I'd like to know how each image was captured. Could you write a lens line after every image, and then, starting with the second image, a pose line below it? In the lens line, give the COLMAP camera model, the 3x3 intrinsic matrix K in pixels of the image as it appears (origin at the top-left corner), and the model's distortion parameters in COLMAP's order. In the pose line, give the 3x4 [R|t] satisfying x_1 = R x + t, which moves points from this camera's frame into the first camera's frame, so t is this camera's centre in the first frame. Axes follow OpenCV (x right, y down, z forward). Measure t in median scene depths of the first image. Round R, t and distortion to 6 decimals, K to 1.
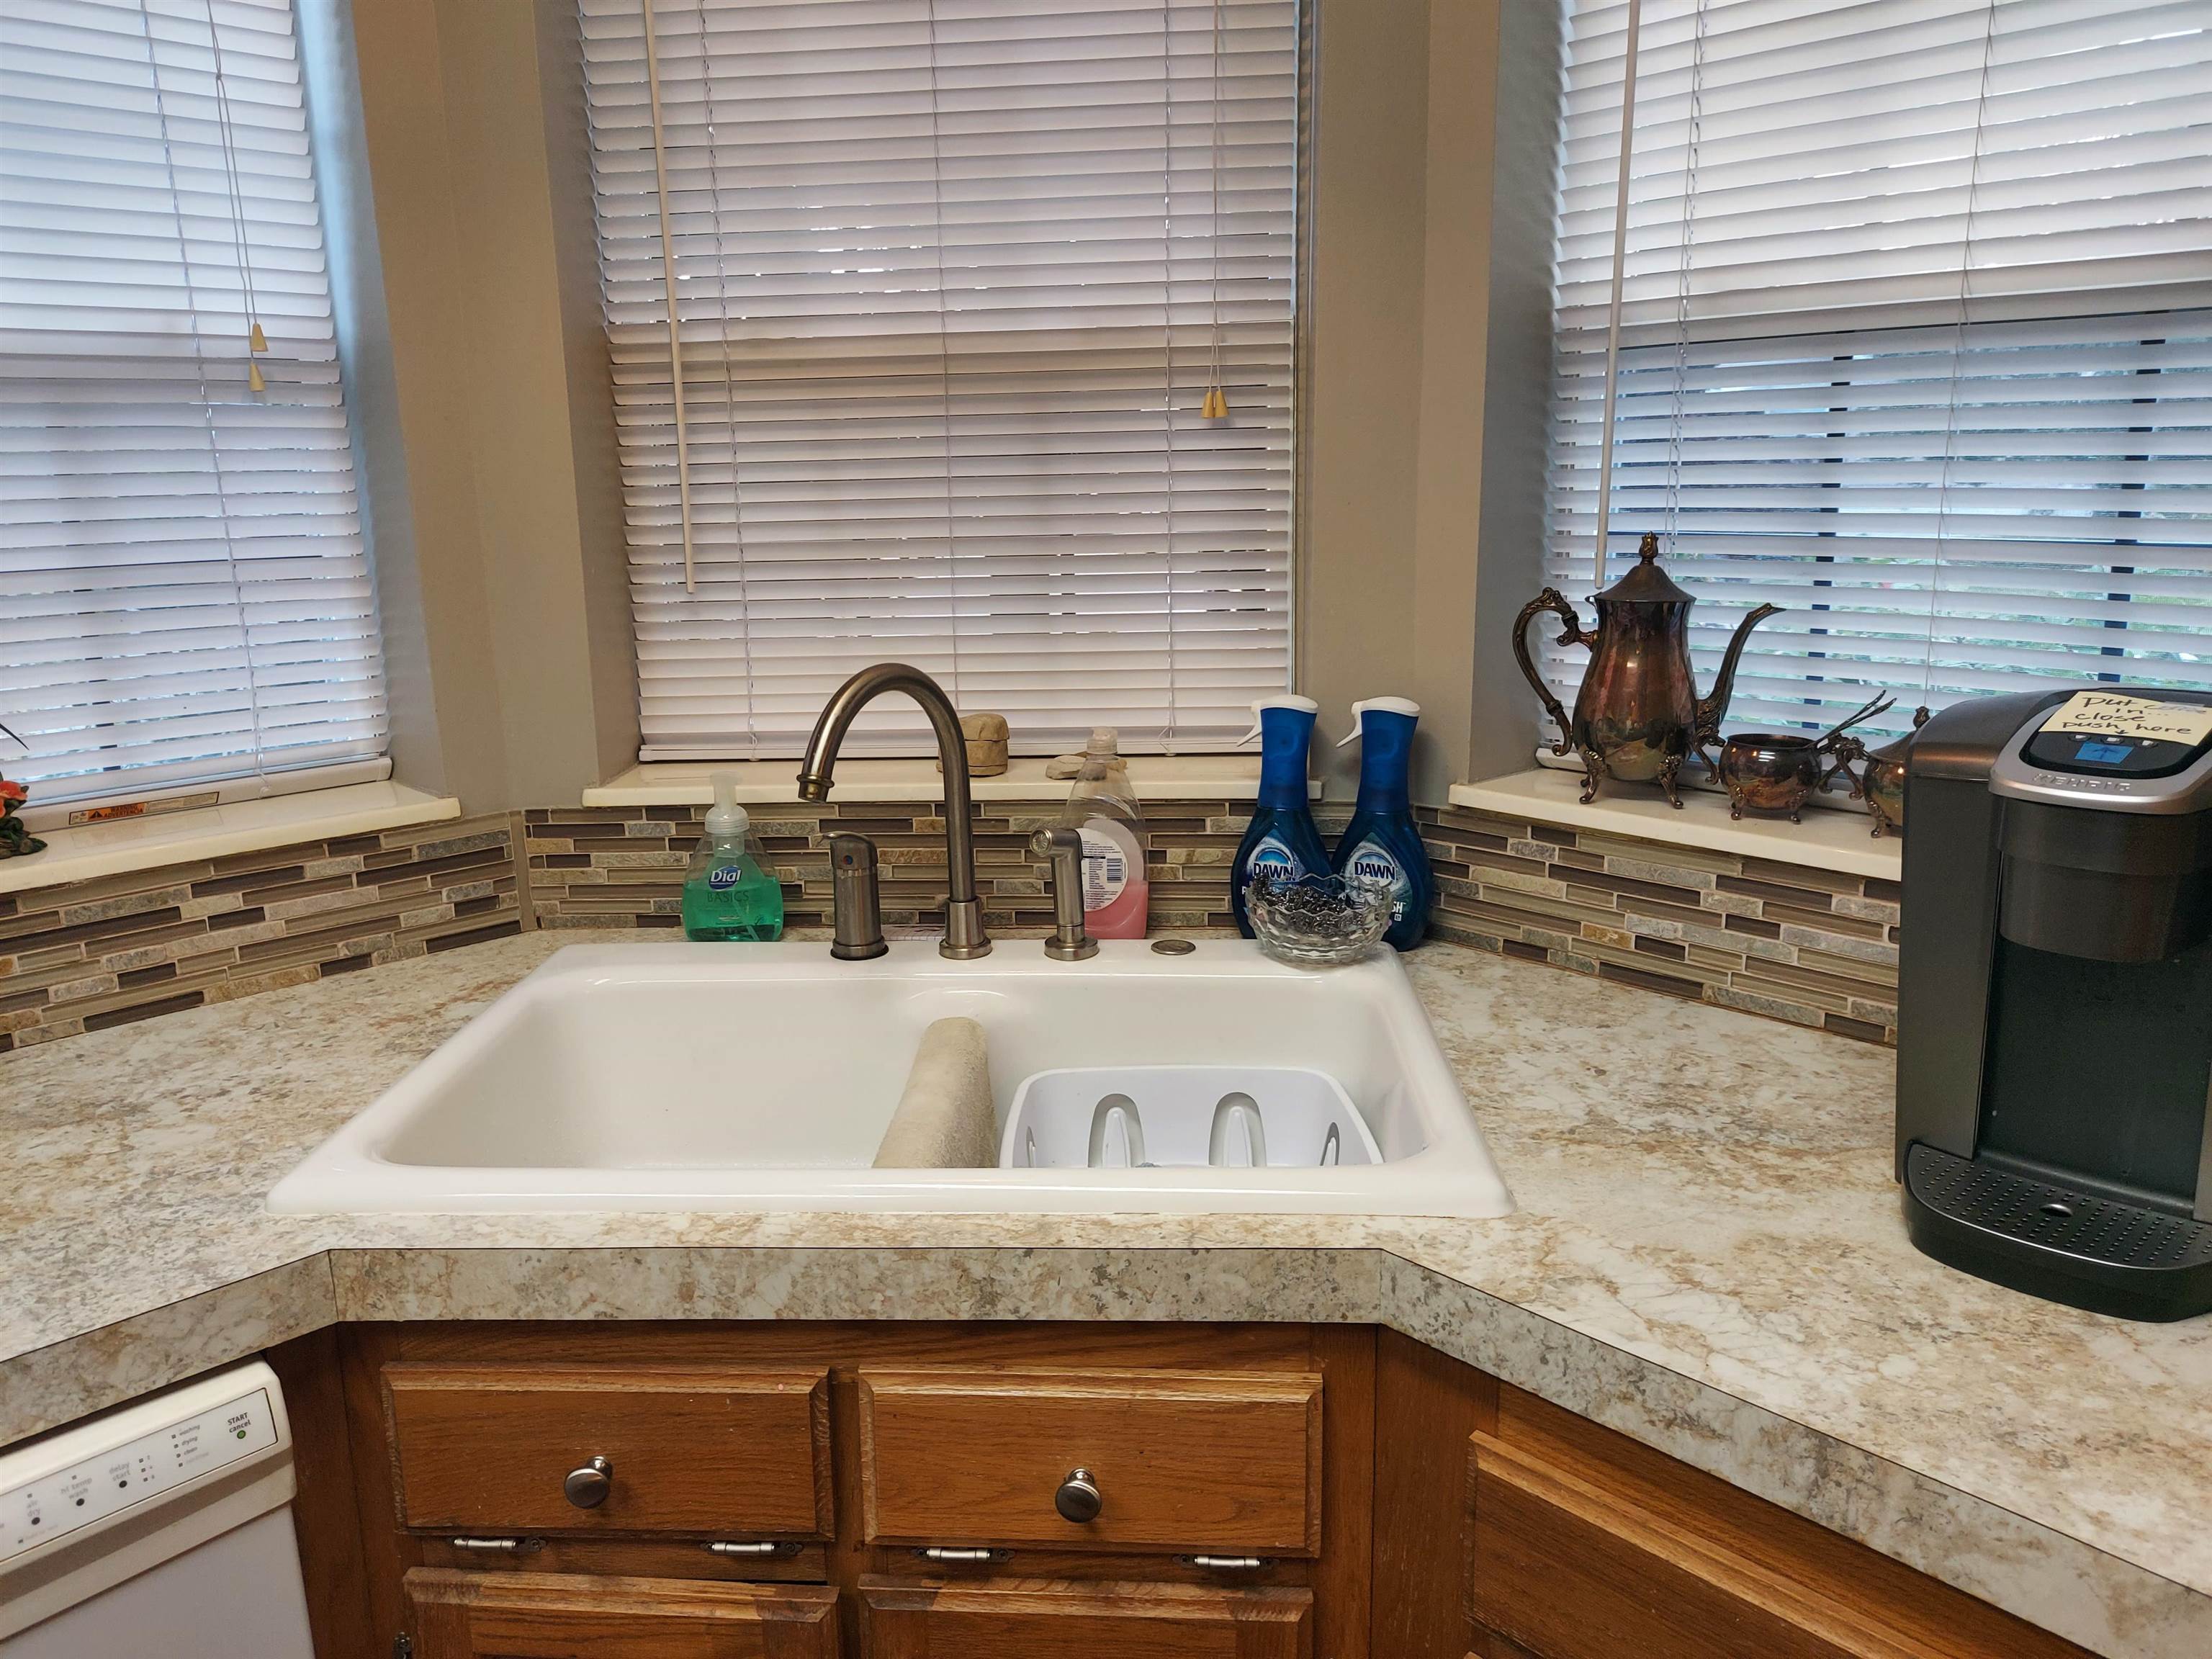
lens RADIAL K [[1585.4, 0, 1072.7], [0, 1585.4, 833.7], [0, 0, 1]] dist [0.007417, 0.003424]
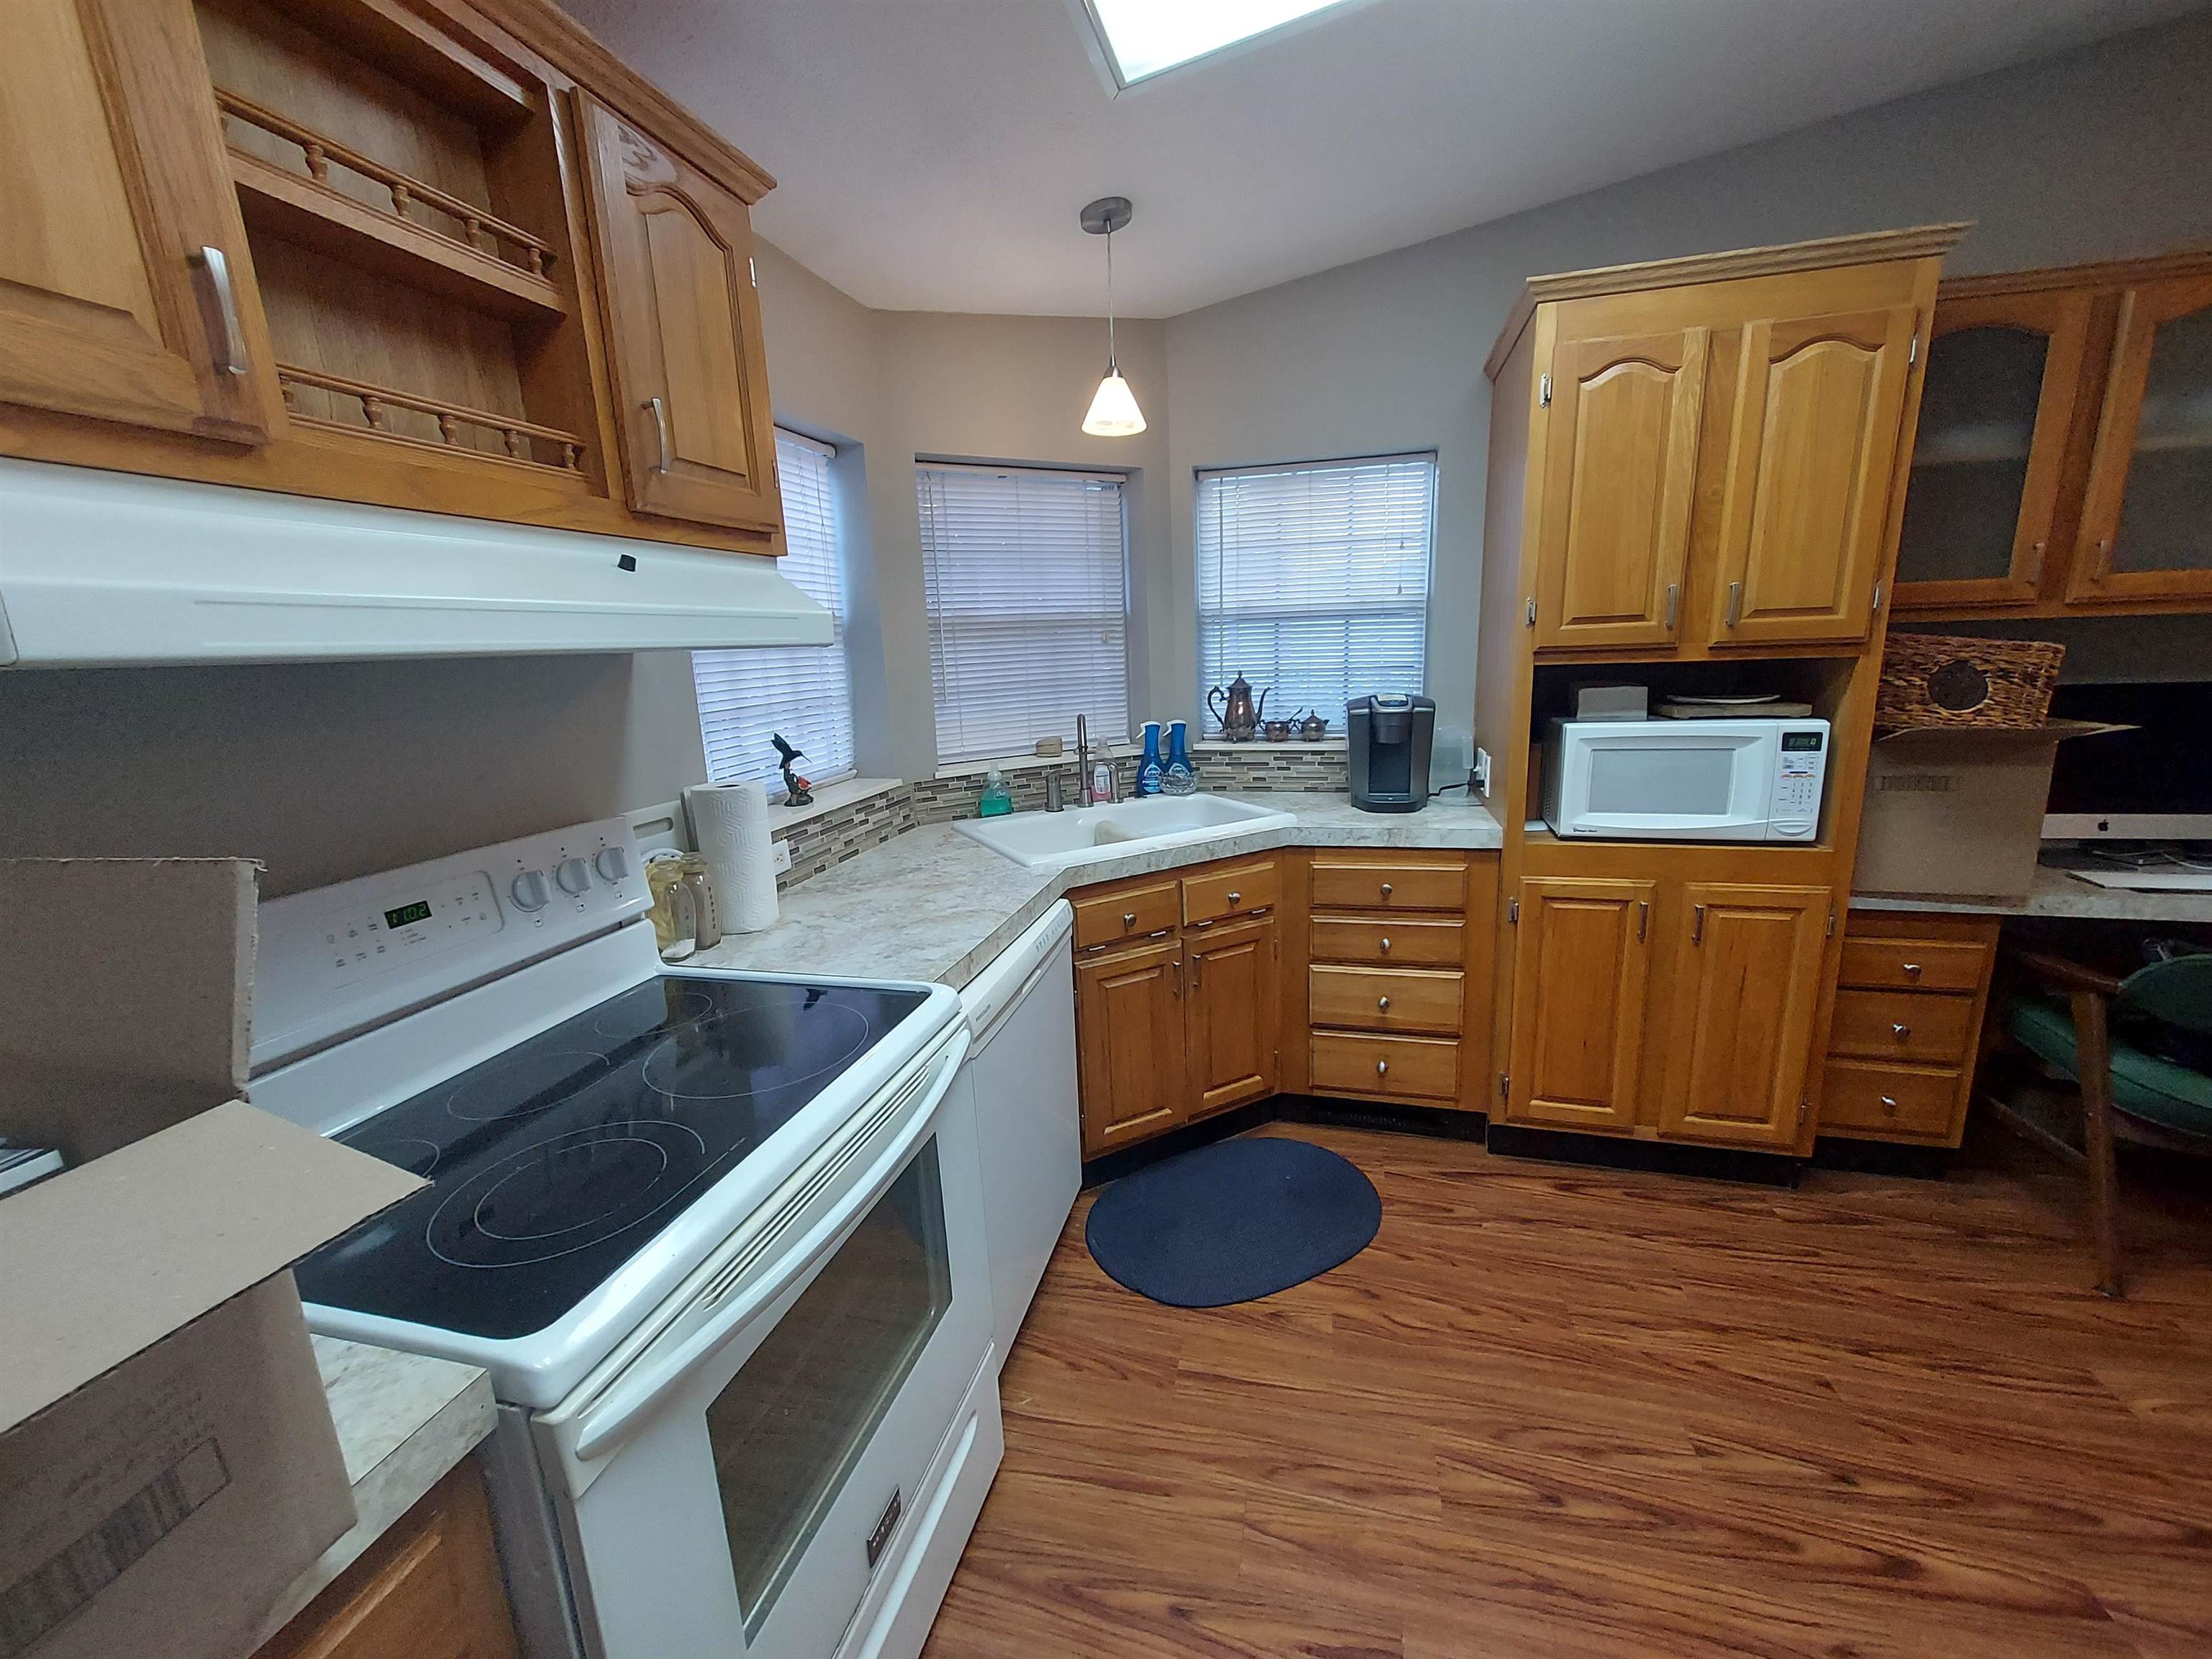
lens RADIAL K [[871.1, 0, 1106.0], [0, 871.1, 829.5], [0, 0, 1]] dist [0.012476, 0.000008]
pose [[0.841525, -0.125390, 0.525464, -0.973046], [0.143953, 0.989569, 0.005598, 0.118533], [-0.520685, 0.070932, 0.850797, -0.522779]]
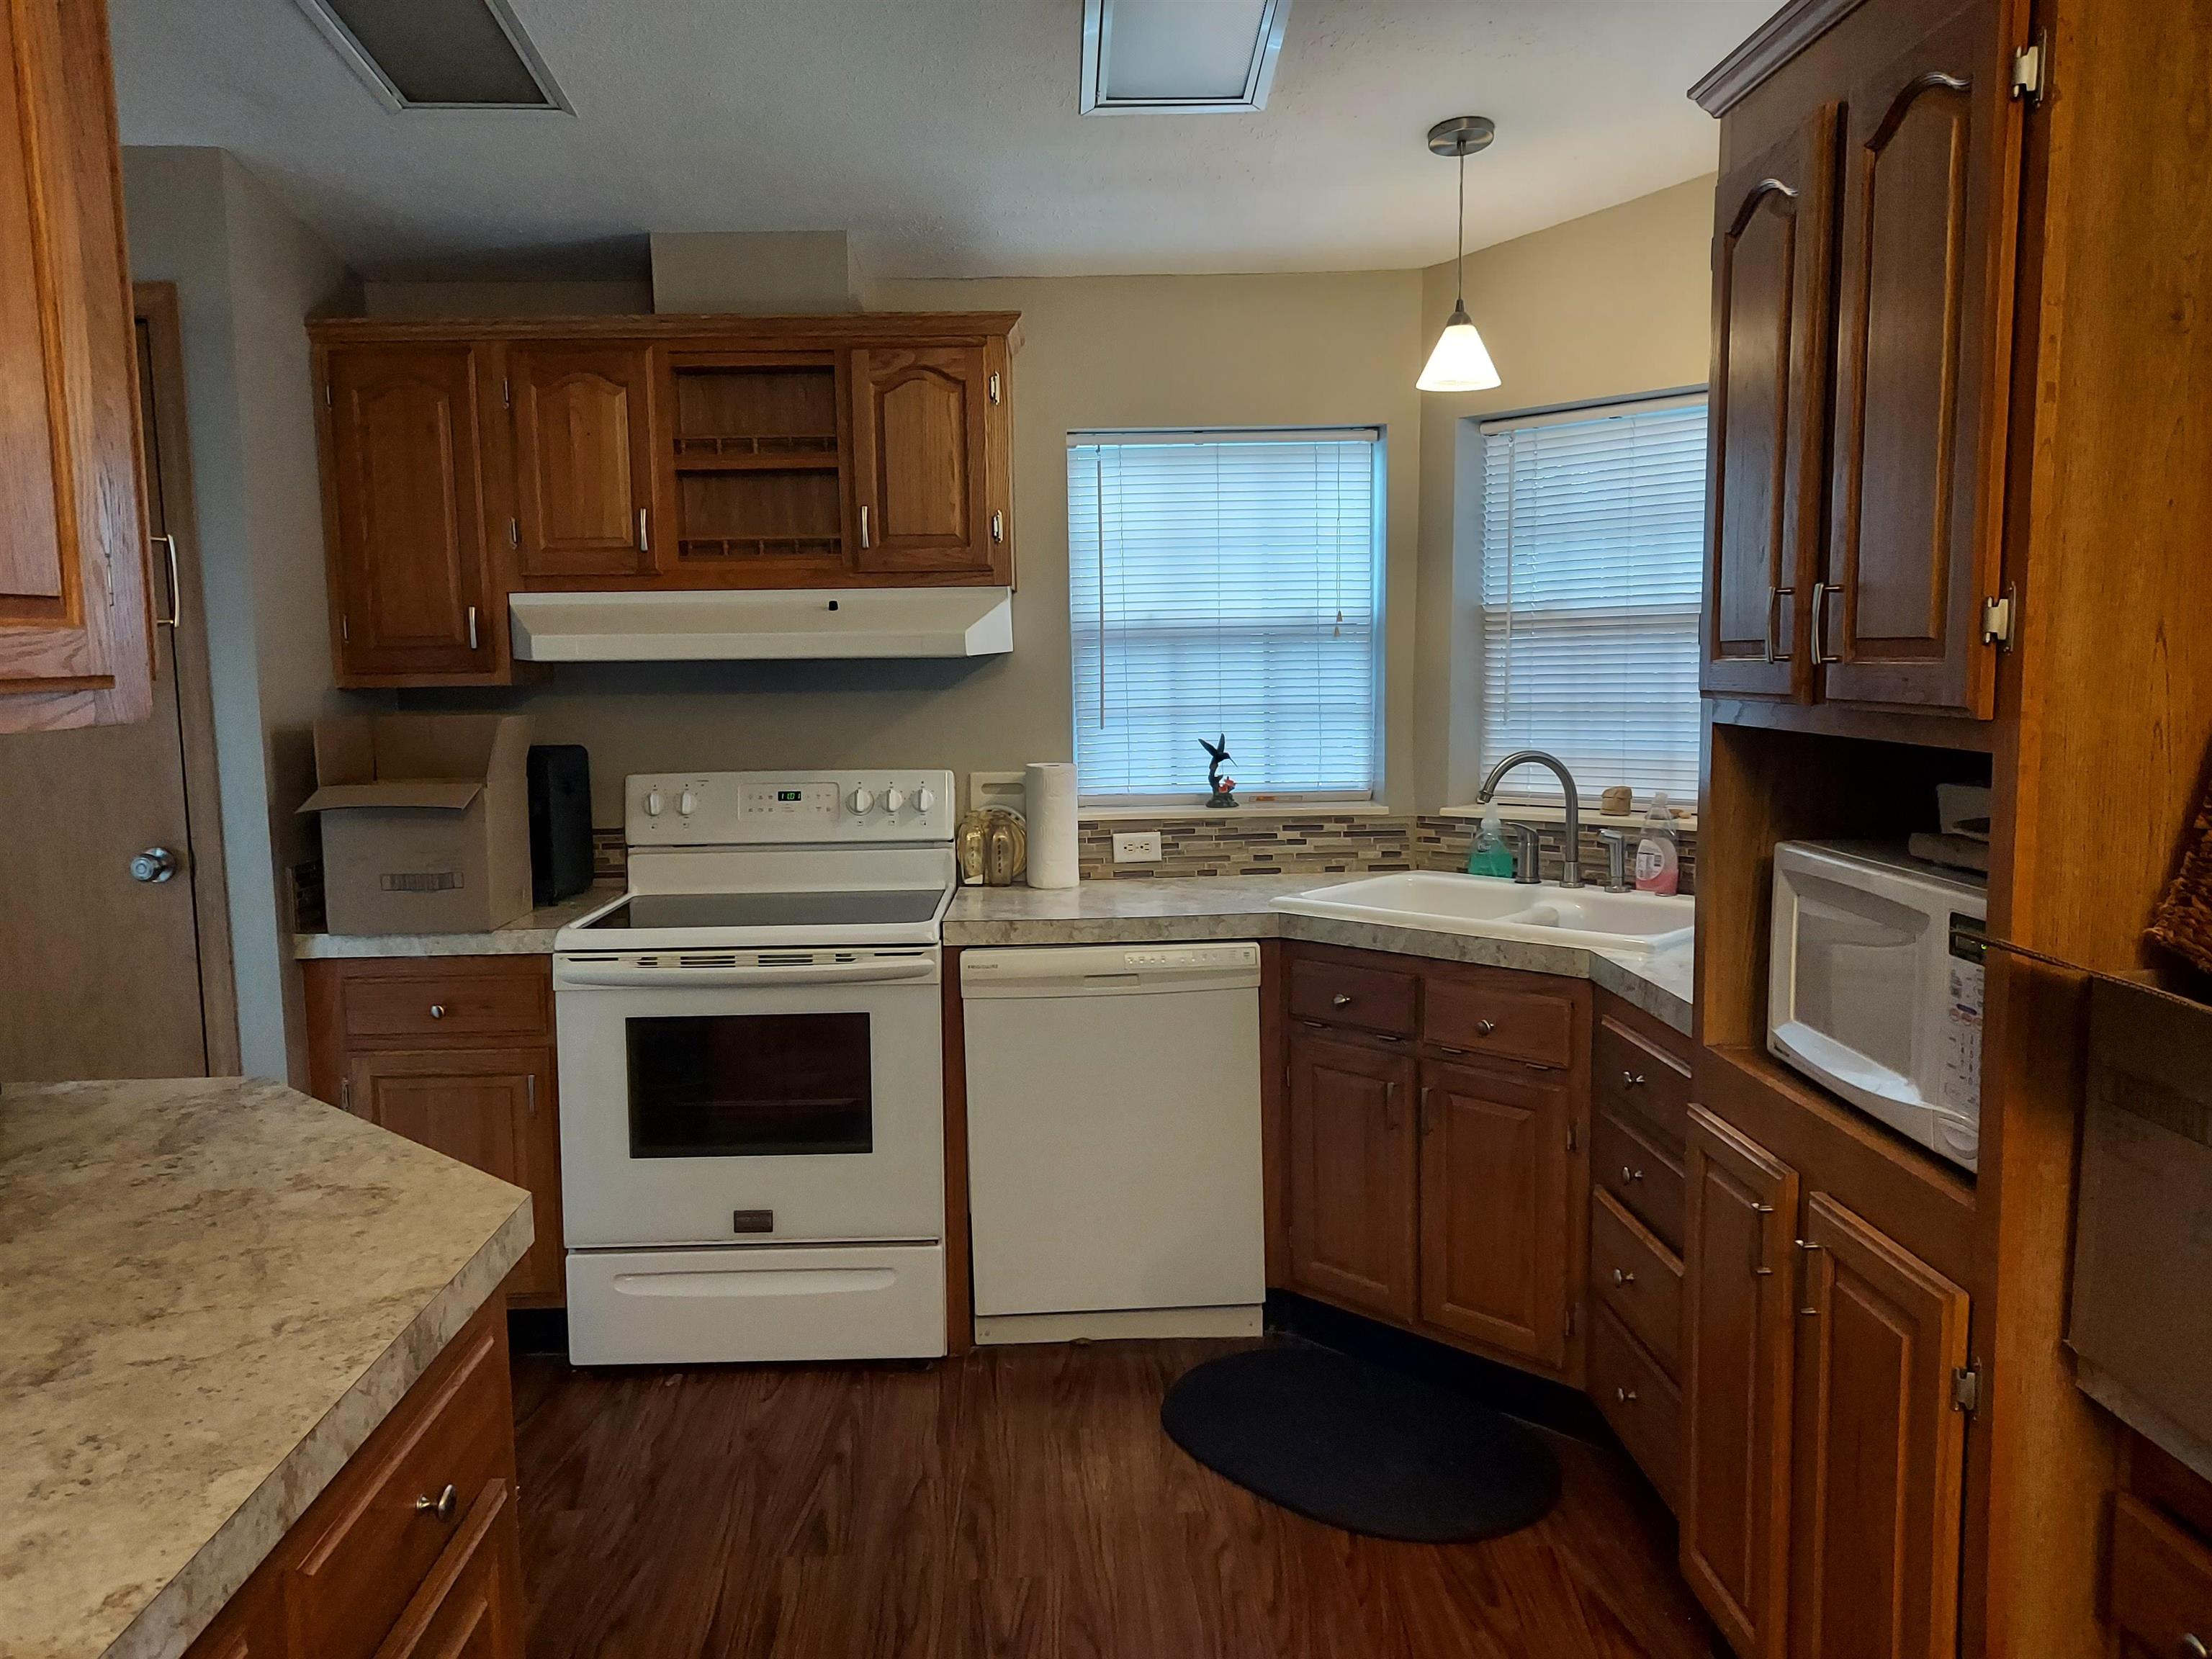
lens RADIAL K [[1585.4, 0, 1072.7], [0, 1585.4, 833.7], [0, 0, 1]] dist [0.007417, 0.003424]
pose [[0.736791, 0.081065, -0.671243, 0.901403], [-0.154892, 0.986621, -0.050865, 0.223569], [0.658139, 0.141447, 0.739490, -1.098887]]
